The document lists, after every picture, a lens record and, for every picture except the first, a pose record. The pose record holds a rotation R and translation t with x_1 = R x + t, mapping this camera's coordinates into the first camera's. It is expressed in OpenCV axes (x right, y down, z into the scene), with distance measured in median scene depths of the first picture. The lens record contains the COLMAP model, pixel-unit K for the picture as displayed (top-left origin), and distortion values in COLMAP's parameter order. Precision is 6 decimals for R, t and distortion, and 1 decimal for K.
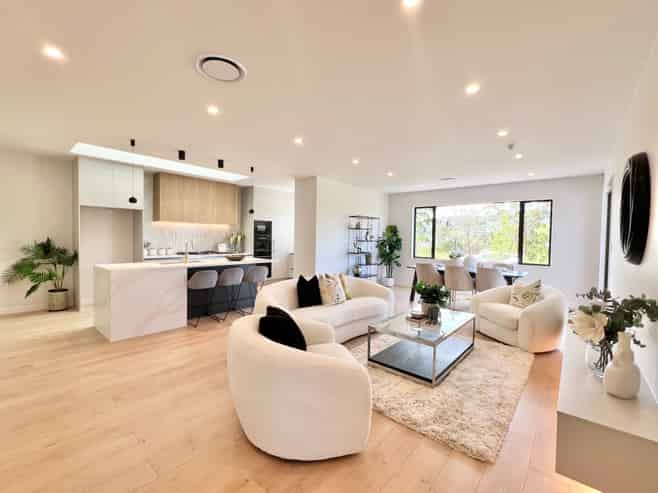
lens RADIAL K [[290.5, 0, 329.0], [0, 290.5, 246.5], [0, 0, 1]] dist [0.014998, -0.000102]
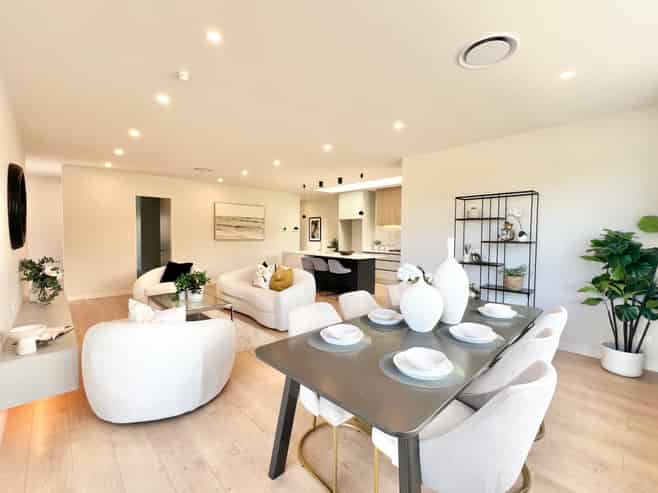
lens RADIAL K [[290.5, 0, 329.0], [0, 290.5, 246.5], [0, 0, 1]] dist [0.014998, -0.000102]
pose [[-0.105674, 0.024082, -0.994109, 0.834809], [-0.032119, 0.999102, 0.027617, -0.019907], [0.993882, 0.034849, -0.104806, 0.965201]]
